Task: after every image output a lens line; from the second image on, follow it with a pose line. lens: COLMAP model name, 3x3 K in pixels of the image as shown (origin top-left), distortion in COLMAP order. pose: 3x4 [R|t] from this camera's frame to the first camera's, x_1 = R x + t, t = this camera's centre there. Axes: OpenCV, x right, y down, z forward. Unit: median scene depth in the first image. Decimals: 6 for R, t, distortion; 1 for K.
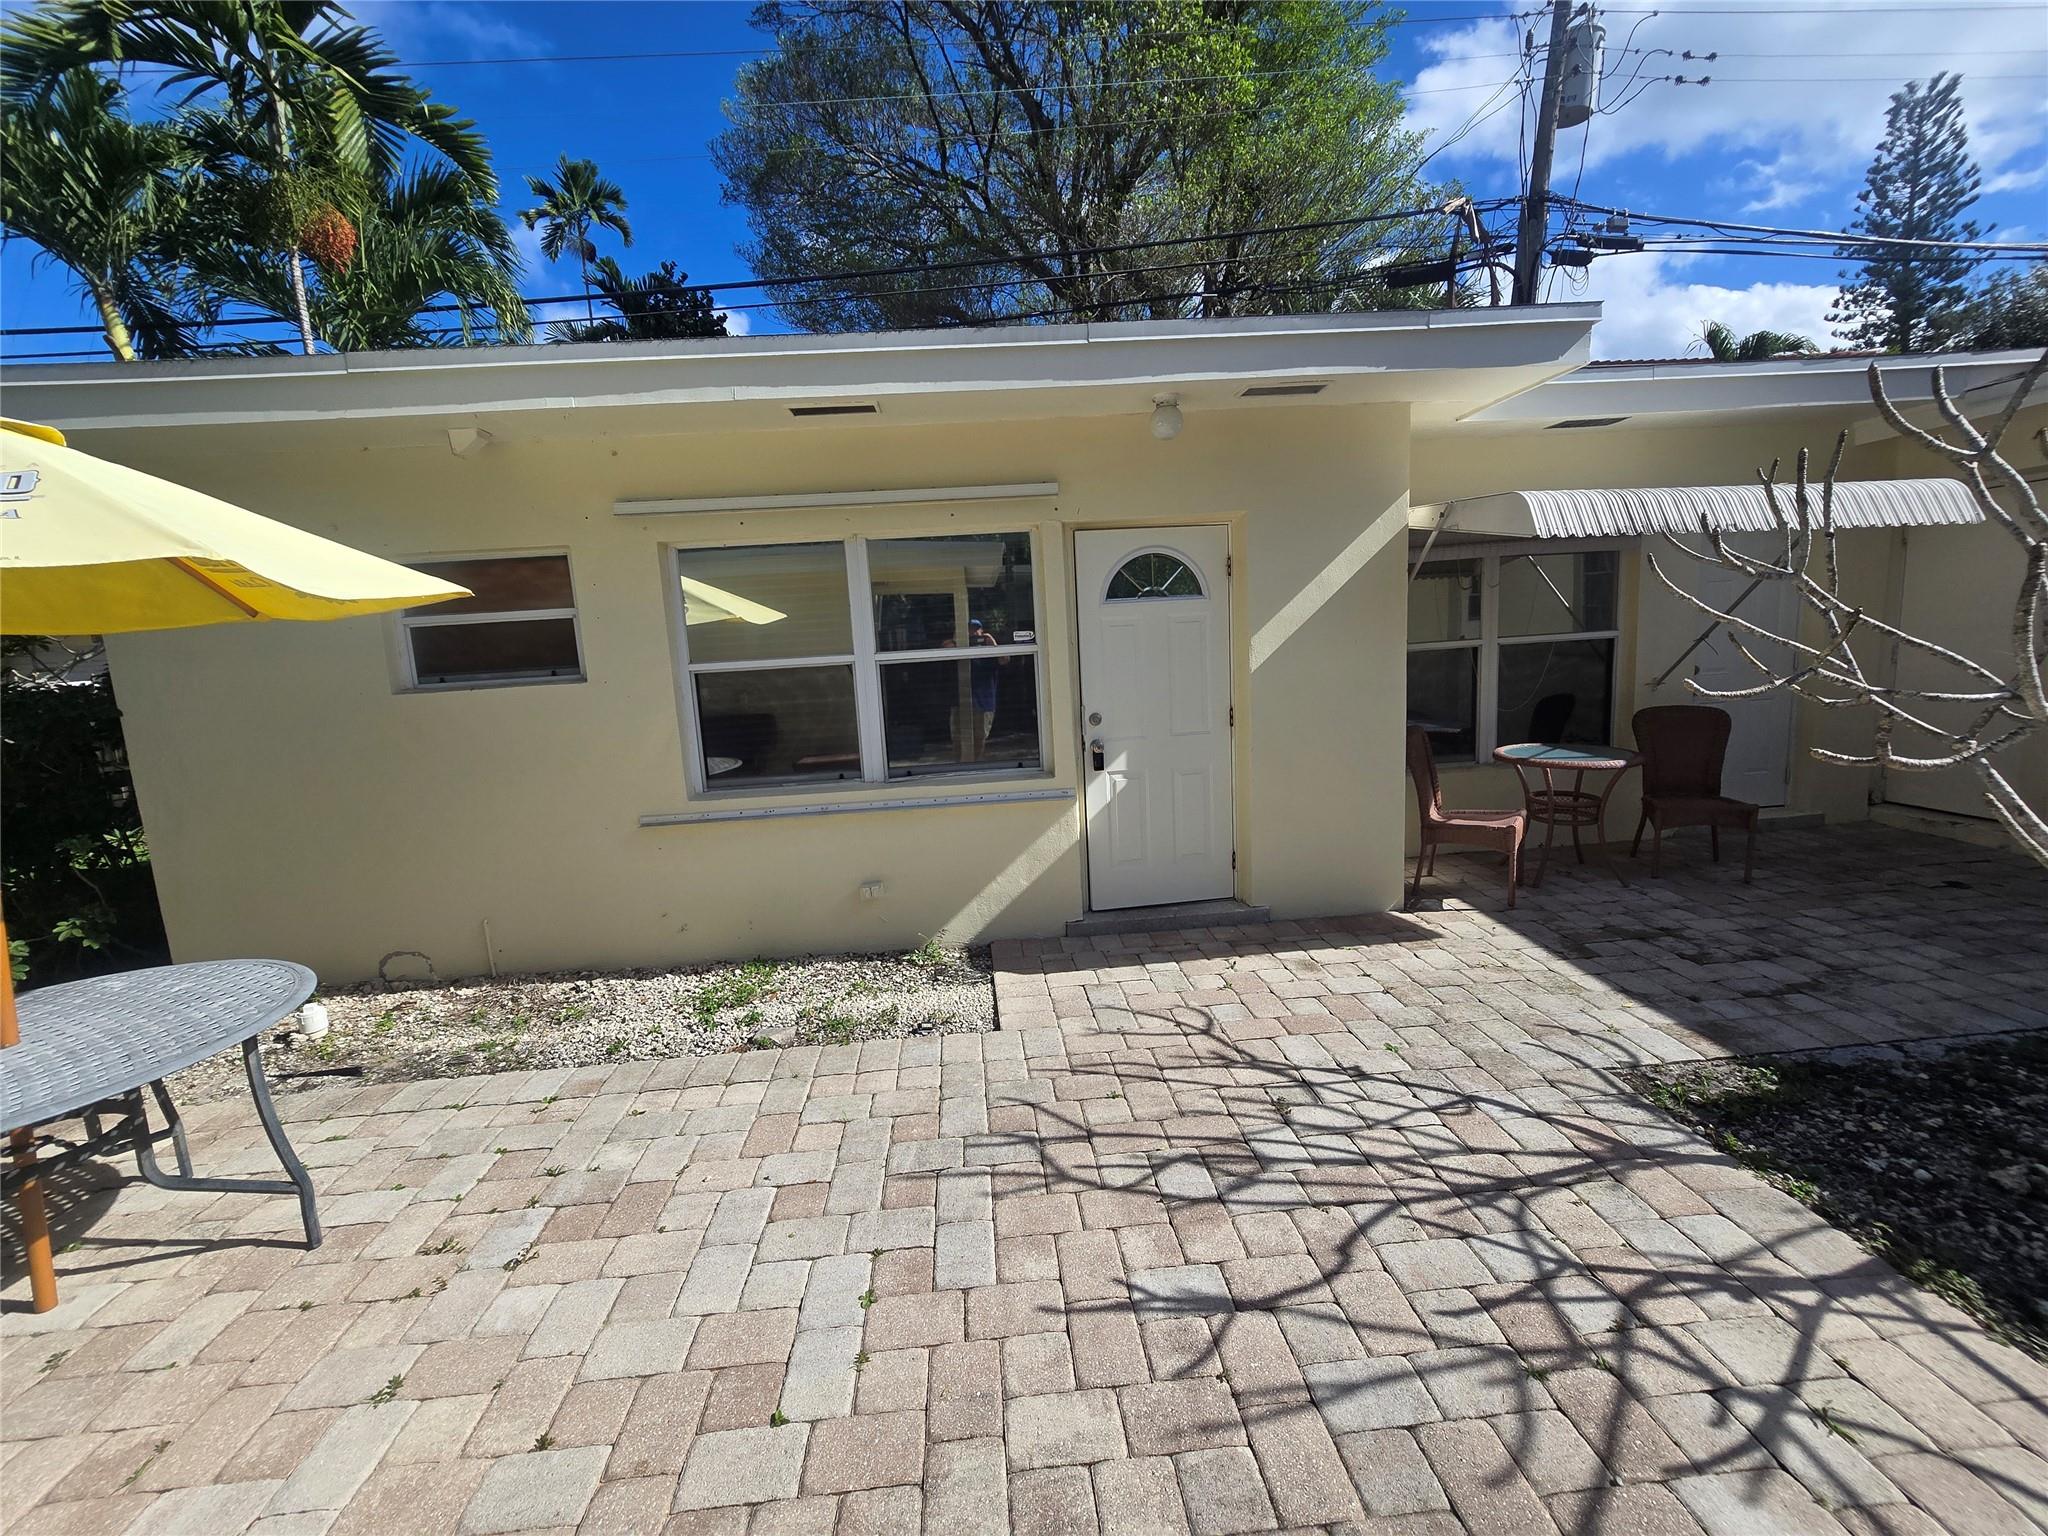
lens RADIAL K [[838.3, 0, 1020.8], [0, 838.3, 755.9], [0, 0, 1]] dist [-0.004069, 0.000709]
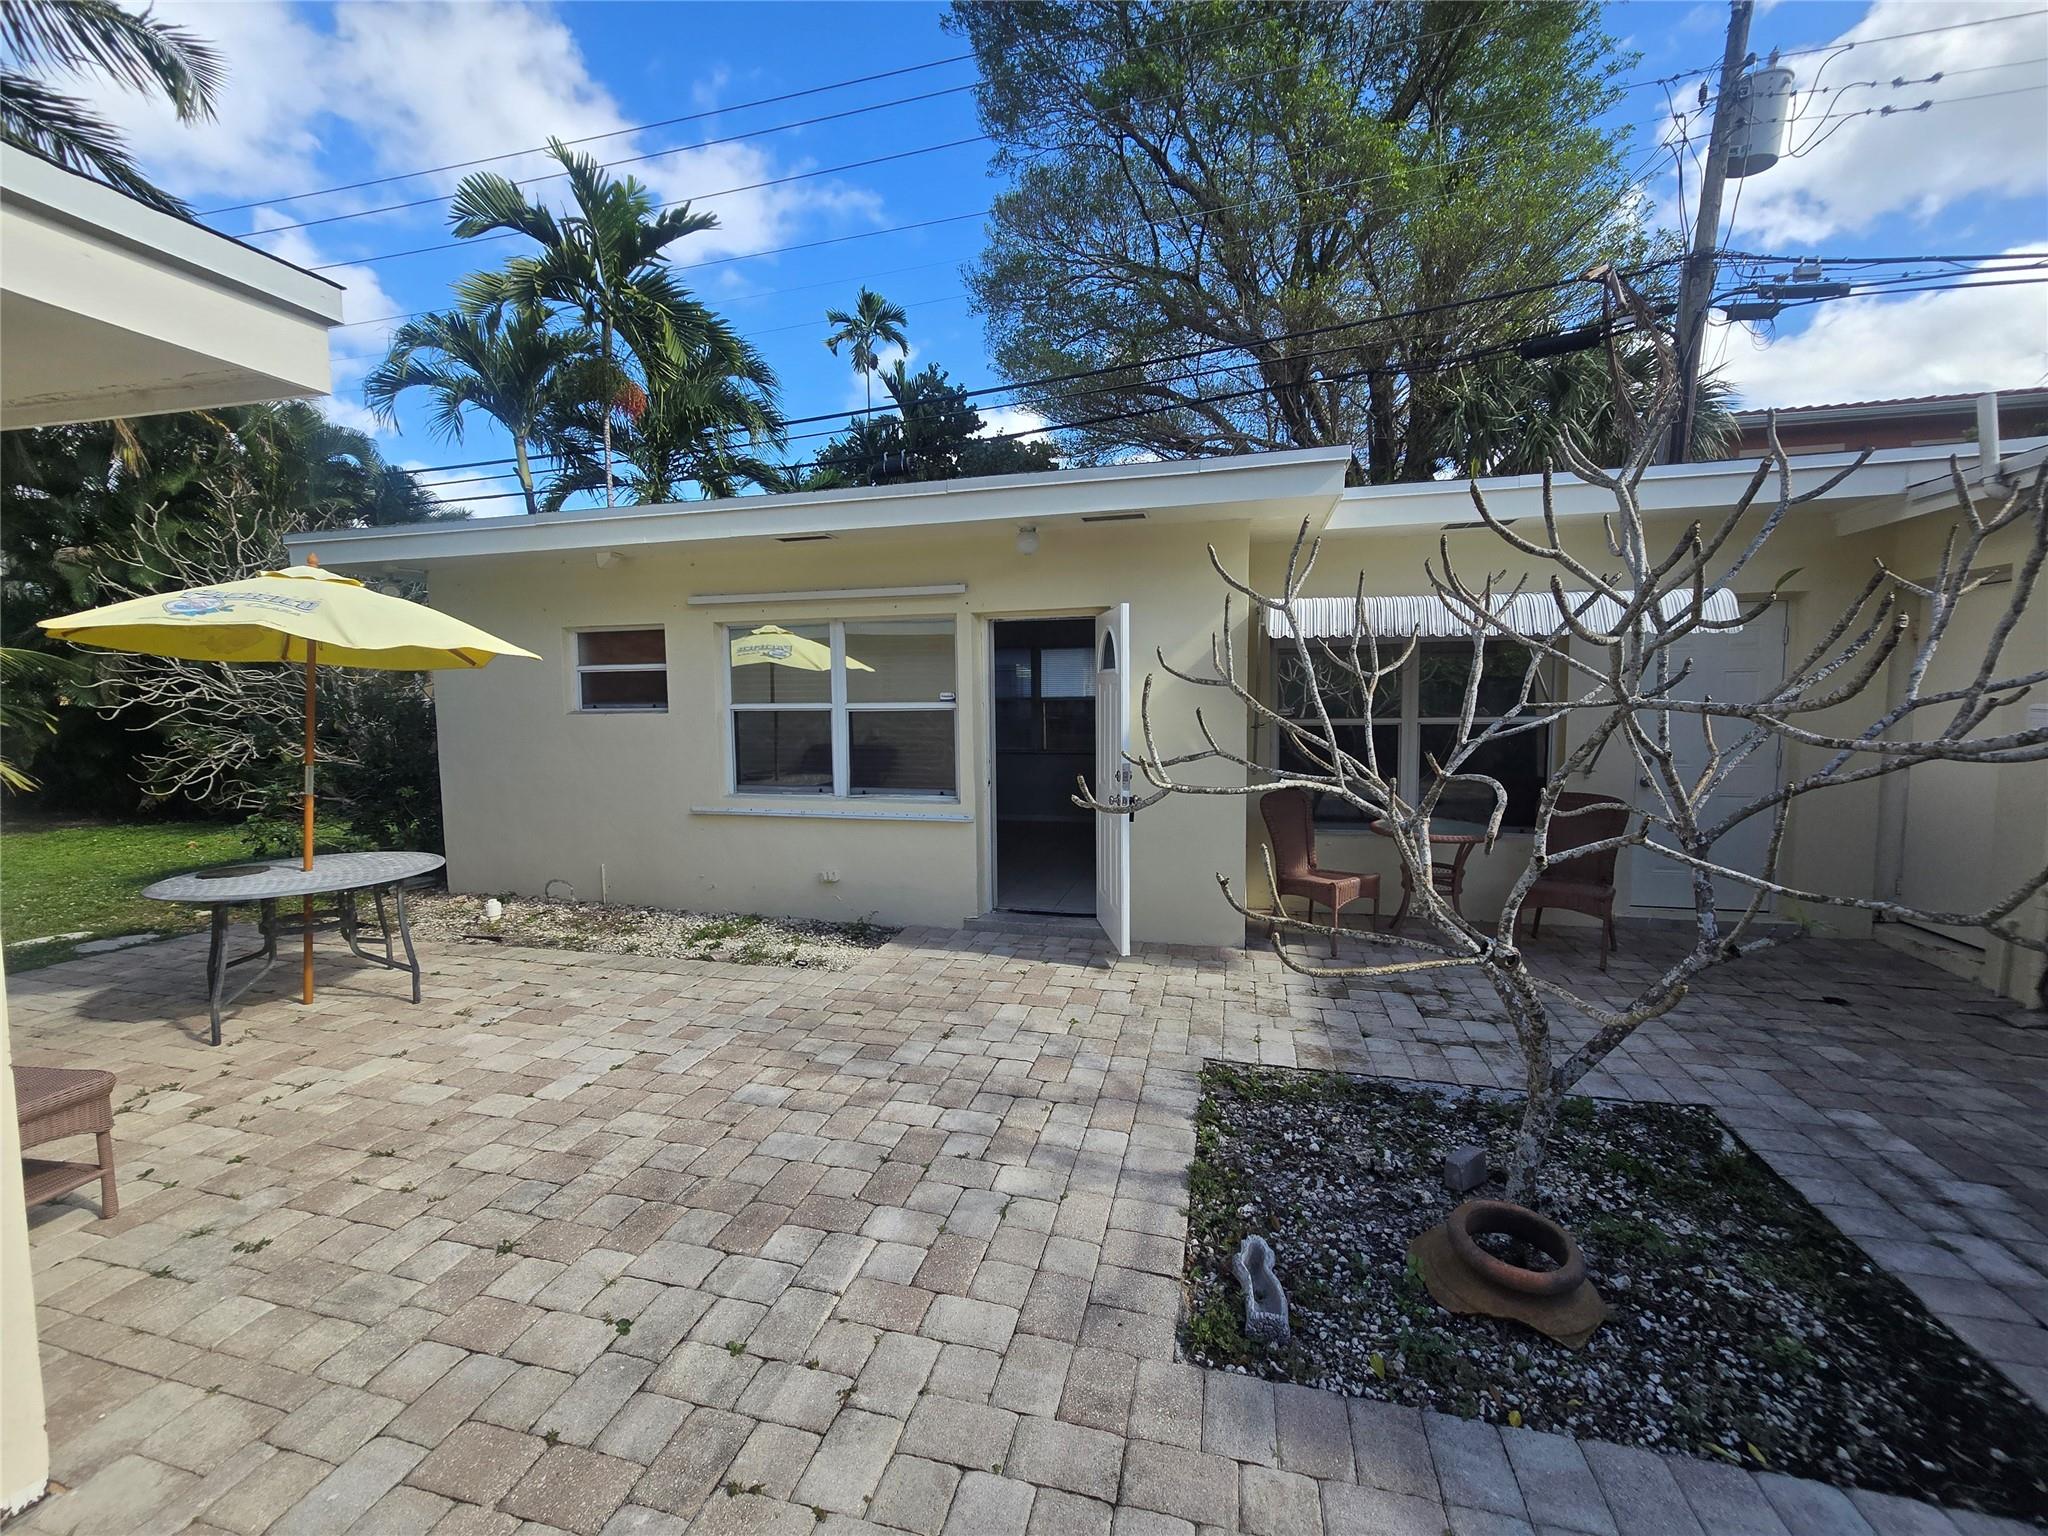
lens RADIAL K [[838.3, 0, 1020.4], [0, 838.3, 758.3], [0, 0, 1]] dist [-0.004069, 0.000709]
pose [[0.945992, 0.070470, -0.316437, 0.621200], [-0.087172, 0.995433, -0.038919, -0.003741], [0.312249, 0.064401, 0.947815, -0.247028]]
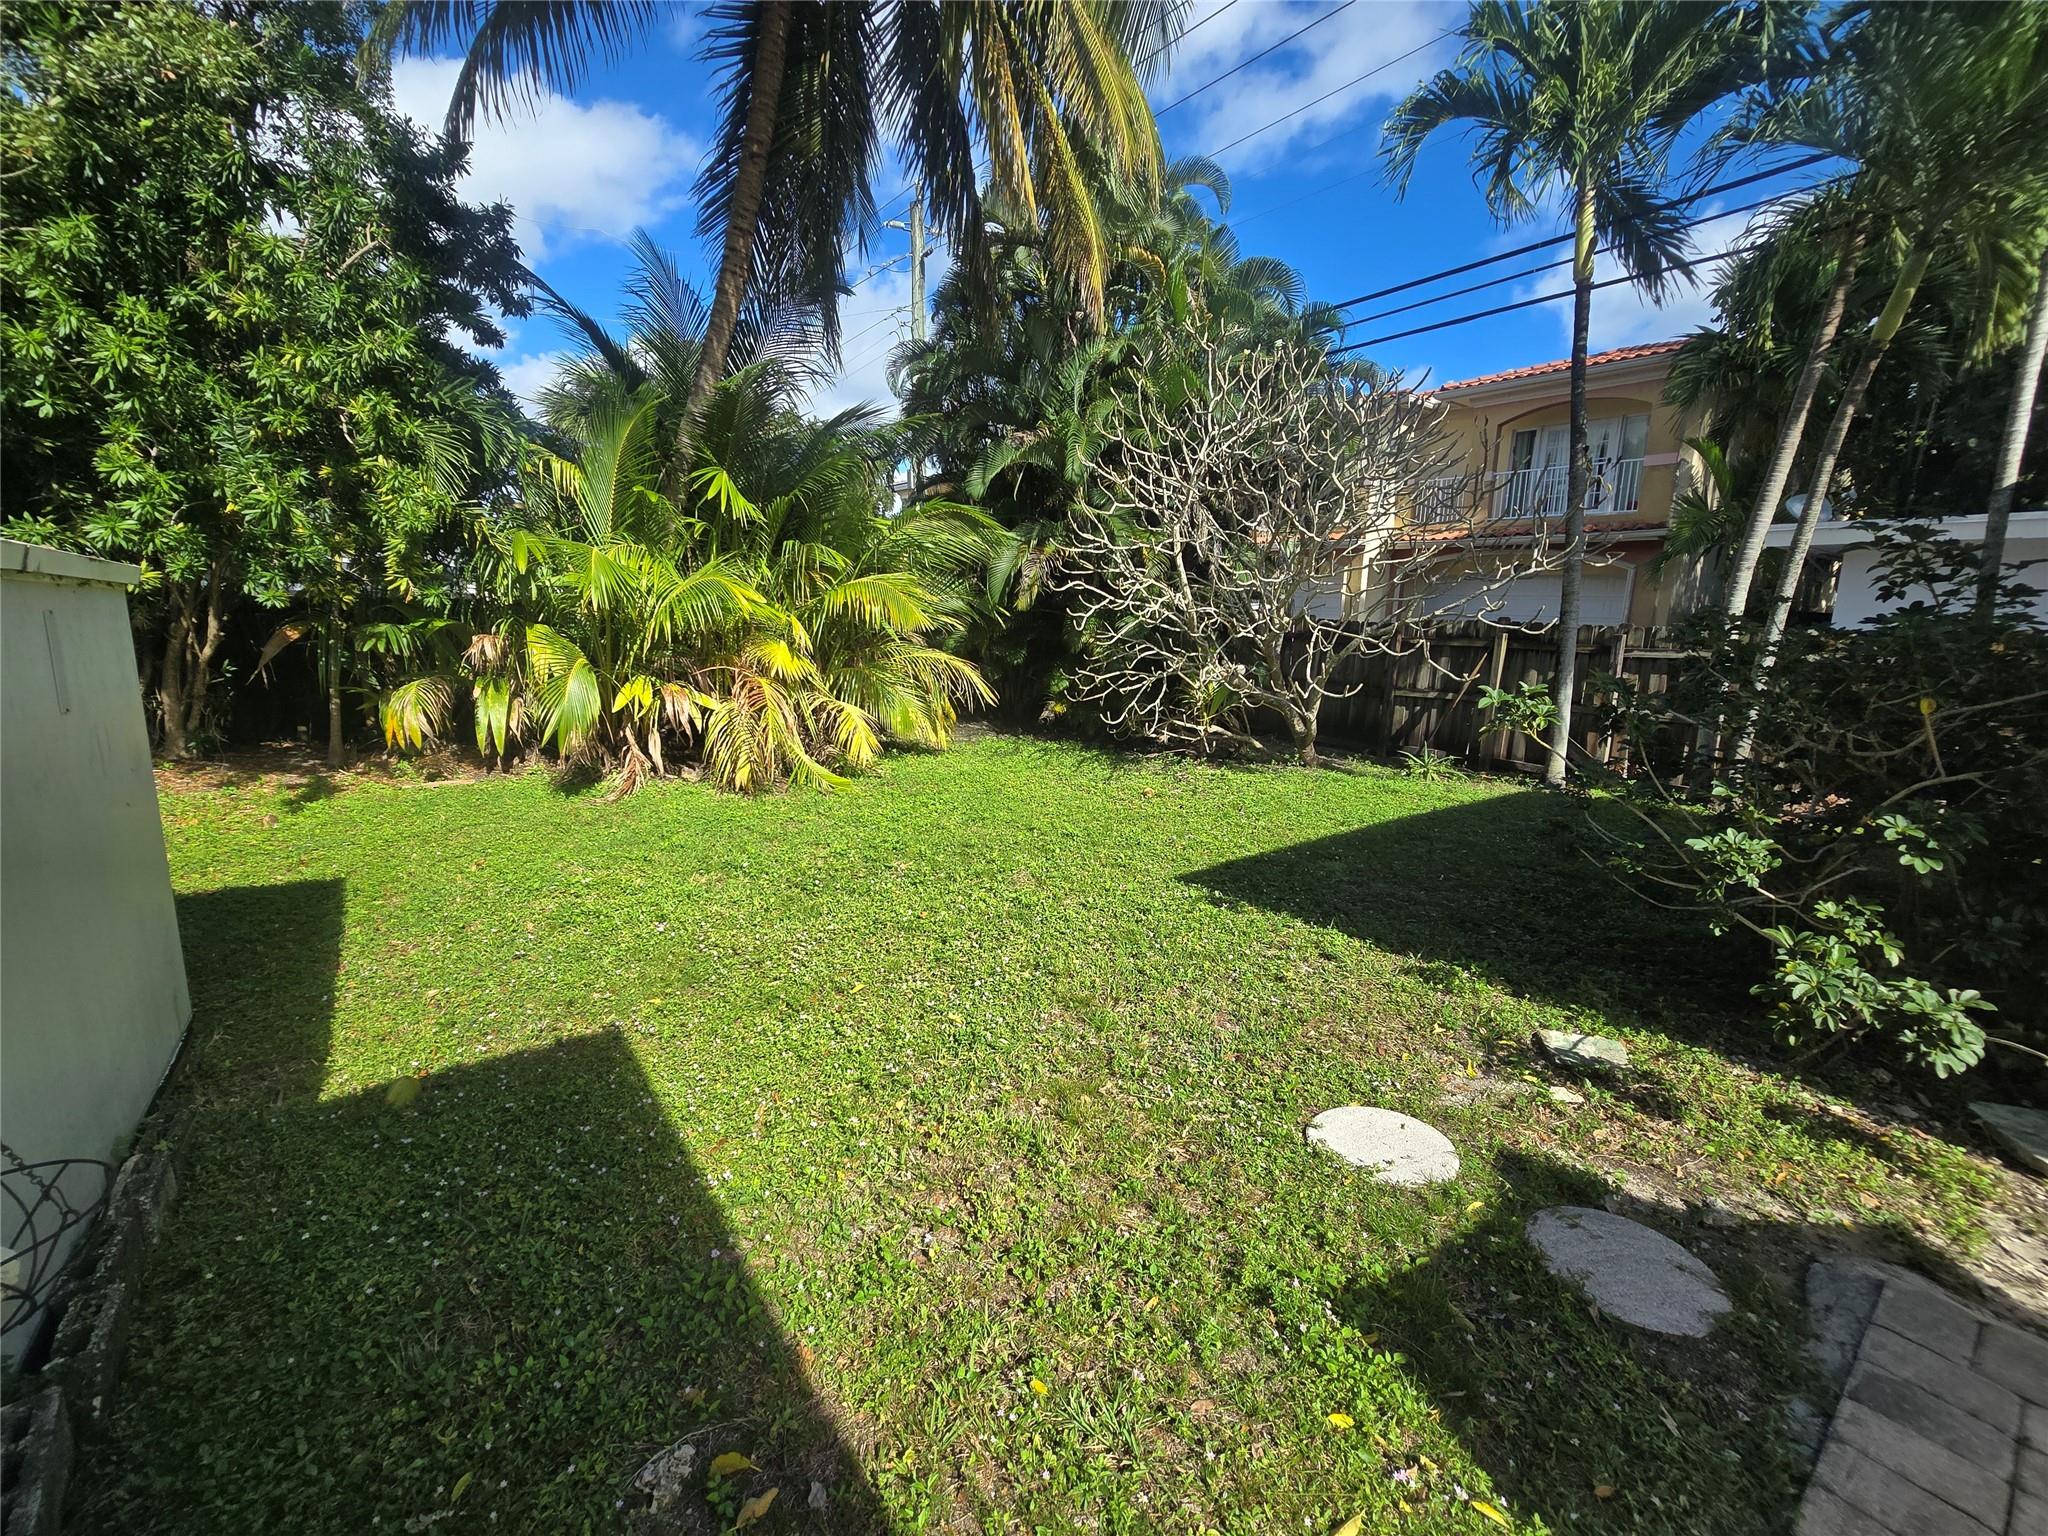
lens RADIAL K [[838.3, 0, 1039.3], [0, 838.3, 765.3], [0, 0, 1]] dist [-0.004069, 0.000709]
pose [[0.543819, 0.222324, -0.809217, -1.198698], [-0.172988, 0.973258, 0.151140, 0.054632], [0.821180, 0.057793, 0.567736, 0.030627]]
